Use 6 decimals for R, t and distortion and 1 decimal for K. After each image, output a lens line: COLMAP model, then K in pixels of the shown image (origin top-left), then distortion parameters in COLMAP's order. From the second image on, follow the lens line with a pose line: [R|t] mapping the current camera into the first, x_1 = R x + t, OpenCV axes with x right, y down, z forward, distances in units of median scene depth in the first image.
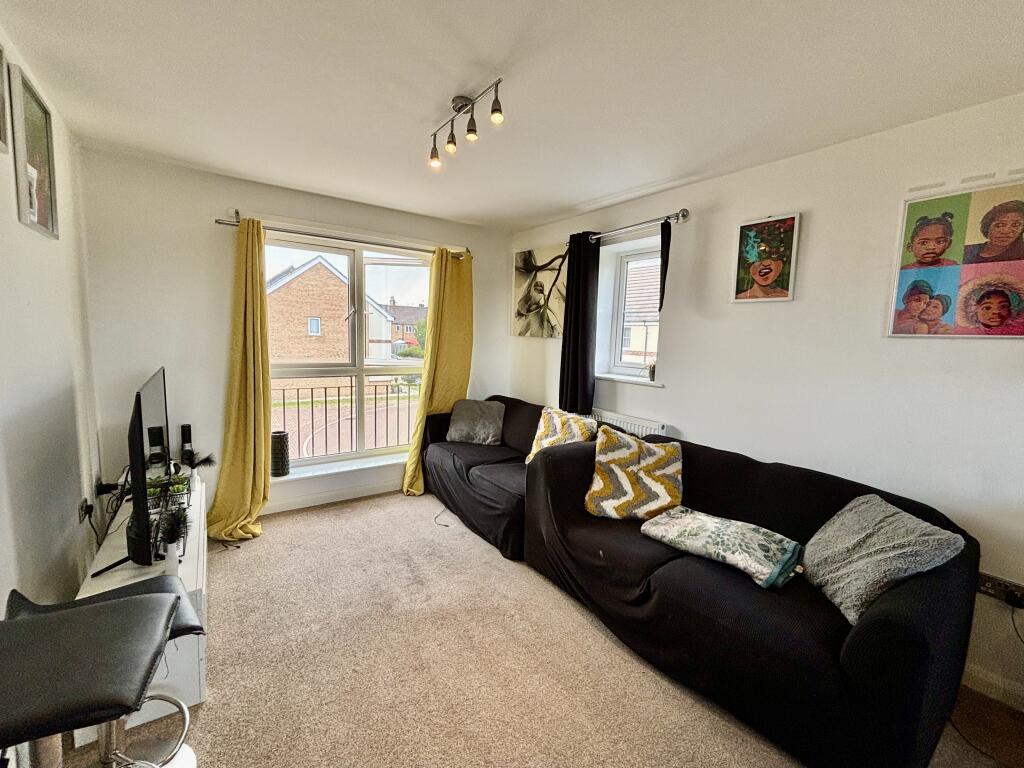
lens RADIAL K [[432.4, 0, 512.0], [0, 432.4, 384.0], [0, 0, 1]] dist [0.036339, -0.000231]
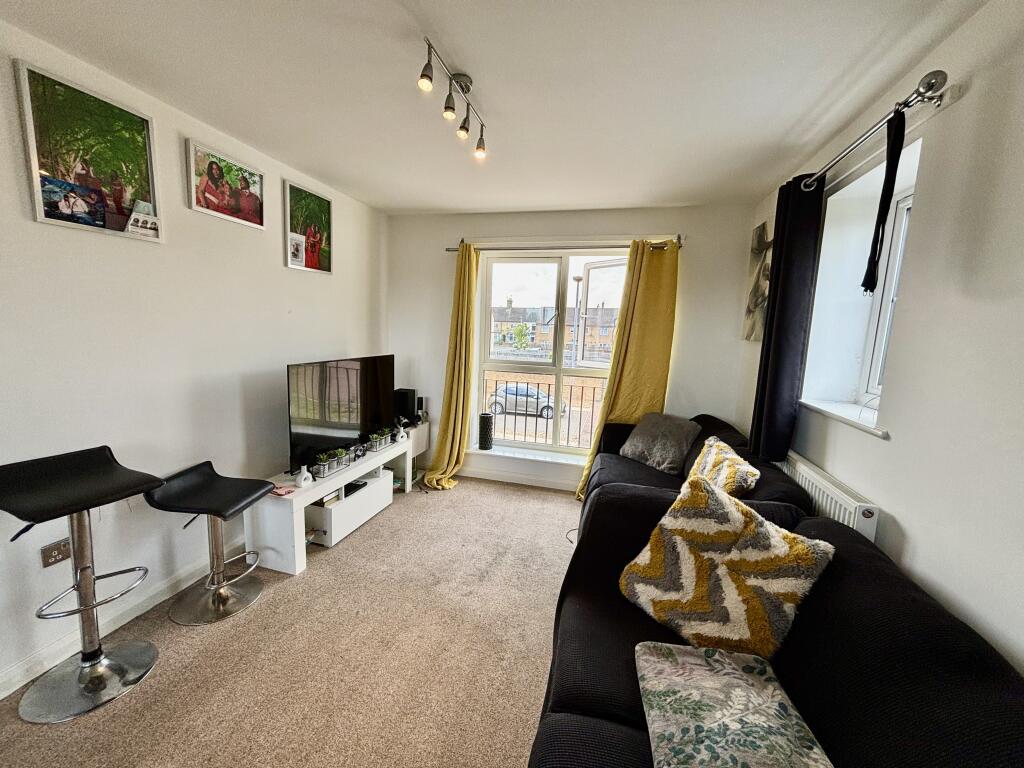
lens RADIAL K [[410.1, 0, 513.3], [0, 410.1, 382.2], [0, 0, 1]] dist [0.010252, -0.000070]
pose [[0.650034, 0.095033, -0.753939, 0.386029], [-0.105042, 0.993862, 0.034710, -0.027859], [0.752610, 0.056632, 0.656026, 0.305509]]
